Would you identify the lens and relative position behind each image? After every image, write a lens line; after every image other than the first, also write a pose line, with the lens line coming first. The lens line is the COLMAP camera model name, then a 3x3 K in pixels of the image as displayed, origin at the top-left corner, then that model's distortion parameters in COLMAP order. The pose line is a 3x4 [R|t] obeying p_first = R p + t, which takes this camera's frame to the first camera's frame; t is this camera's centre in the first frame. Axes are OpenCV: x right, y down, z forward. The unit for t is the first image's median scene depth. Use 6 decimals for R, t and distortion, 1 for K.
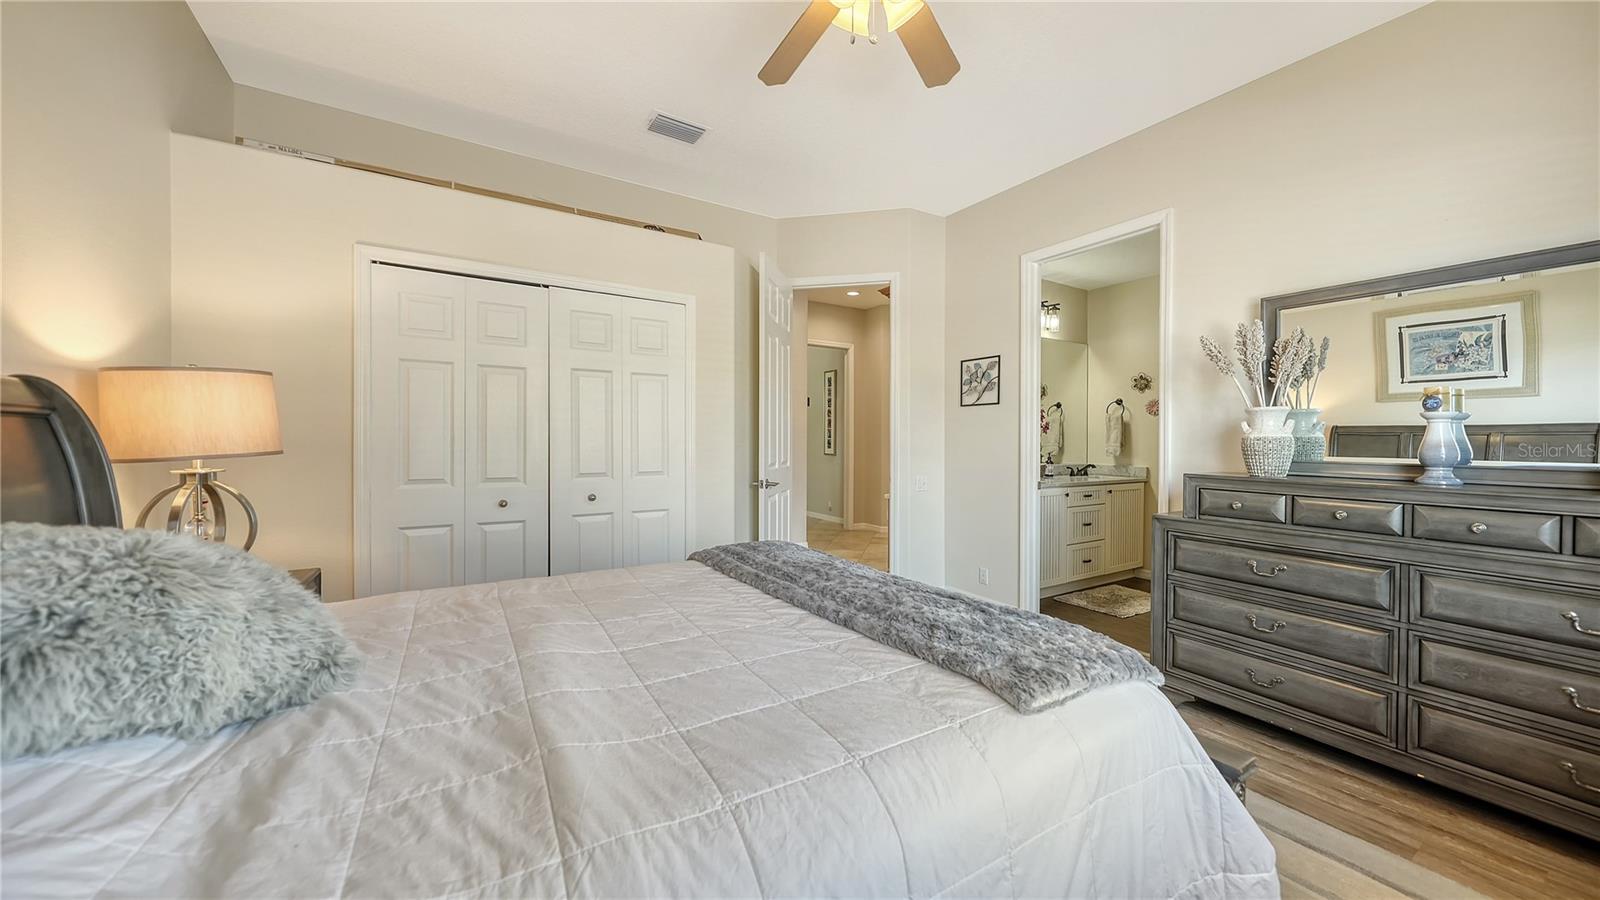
lens RADIAL K [[557.6, 0, 799.0], [0, 557.6, 443.3], [0, 0, 1]] dist [-0.000095, -0.000087]
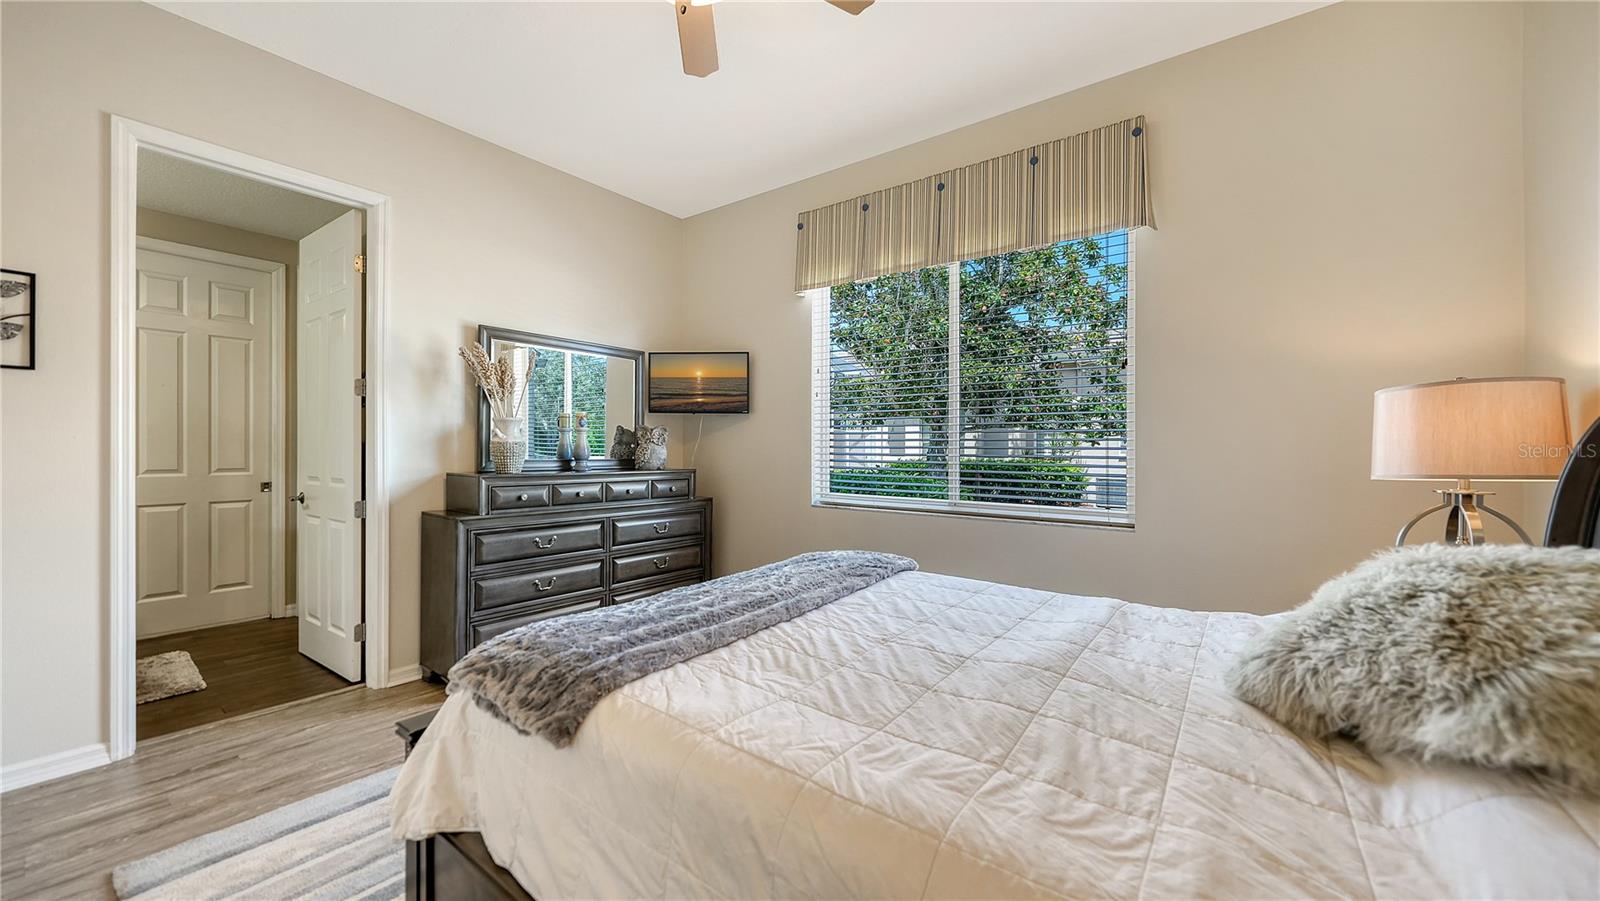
lens RADIAL K [[574.5, 0, 800.8], [0, 574.5, 445.8], [0, 0, 1]] dist [0.000266, 0.000045]
pose [[-0.359592, -0.006257, 0.933089, -0.631095], [-0.003282, 0.999980, 0.005441, -0.011115], [-0.933104, -0.001106, -0.359605, 0.895674]]
